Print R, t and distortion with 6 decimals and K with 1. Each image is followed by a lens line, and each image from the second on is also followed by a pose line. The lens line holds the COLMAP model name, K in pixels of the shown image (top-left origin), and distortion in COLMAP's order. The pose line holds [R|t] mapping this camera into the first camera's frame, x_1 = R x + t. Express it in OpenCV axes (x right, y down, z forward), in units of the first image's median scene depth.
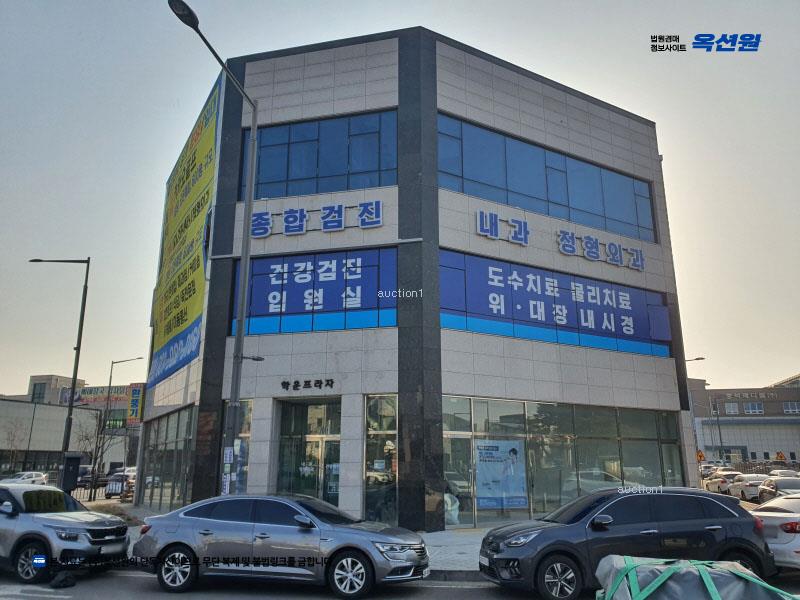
lens RADIAL K [[624.0, 0, 399.3], [0, 624.0, 306.1], [0, 0, 1]] dist [0.020292, 0.008334]
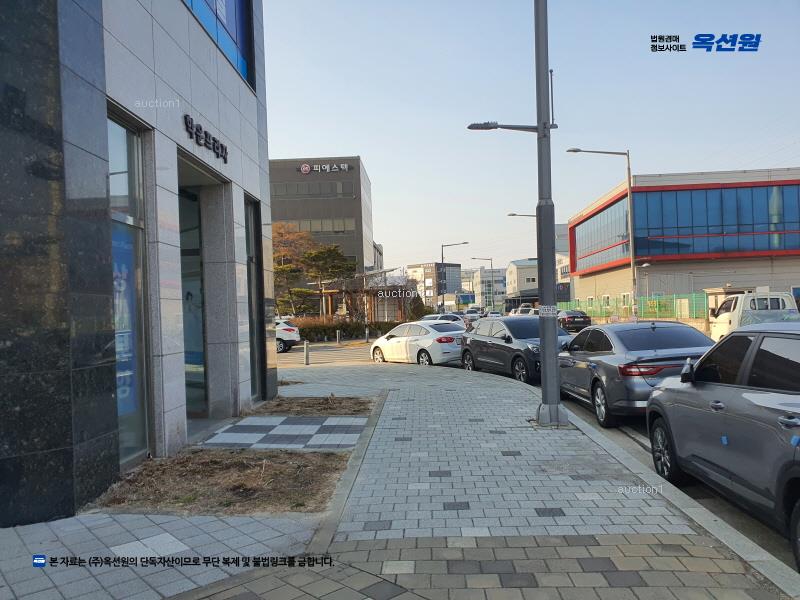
lens RADIAL K [[624.0, 0, 399.3], [0, 624.0, 306.1], [0, 0, 1]] dist [0.020292, 0.008334]
pose [[-0.212289, 0.019216, 0.977018, -0.577536], [-0.212663, 0.974936, -0.065383, 0.224950], [-0.953786, -0.221656, -0.202882, 0.856267]]
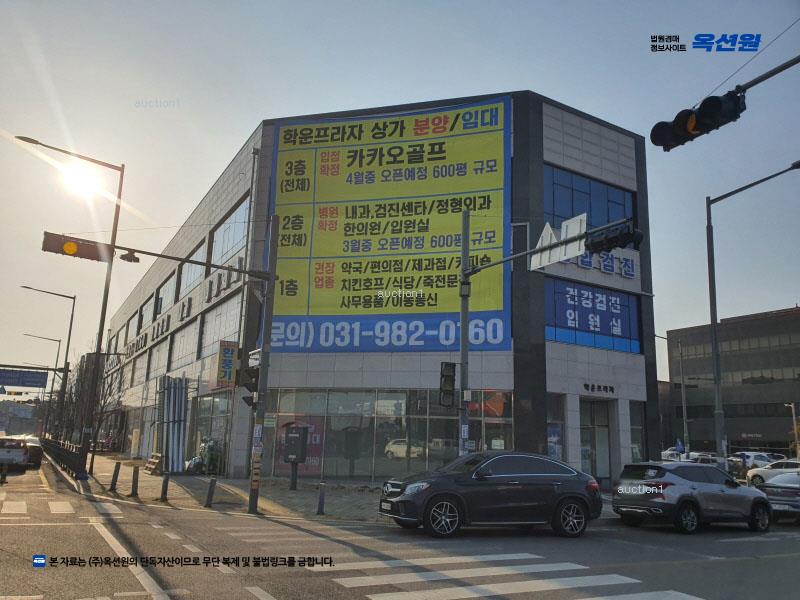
lens RADIAL K [[624.0, 0, 399.3], [0, 624.0, 306.1], [0, 0, 1]] dist [0.020292, 0.008334]
pose [[0.715354, 0.172112, 0.677234, -1.265444], [-0.209125, 0.977501, -0.027526, 0.074109], [-0.666734, -0.121936, 0.735253, 0.303776]]
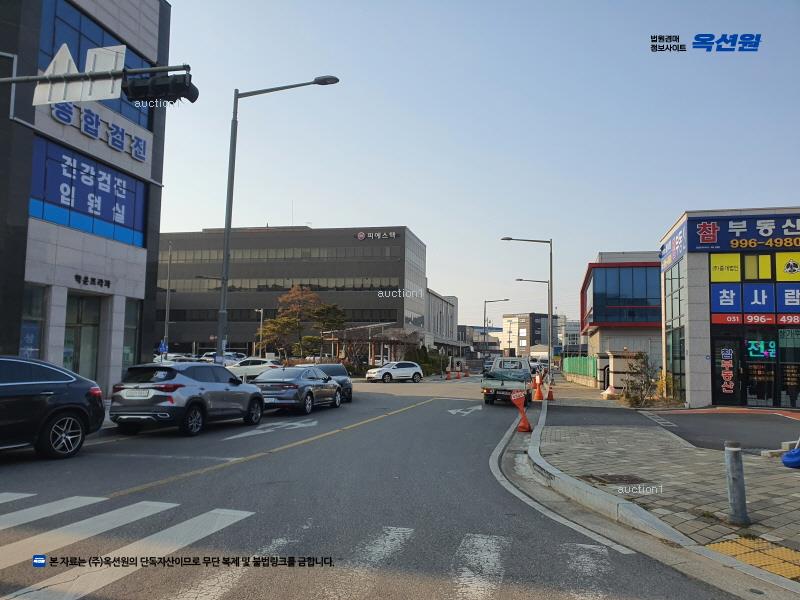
lens RADIAL K [[624.0, 0, 399.3], [0, 624.0, 306.1], [0, 0, 1]] dist [0.020292, 0.008334]
pose [[-0.002656, 0.085087, 0.996370, -1.175993], [-0.270643, 0.959127, -0.082628, 0.103096], [-0.962676, -0.269880, 0.020481, 0.395737]]
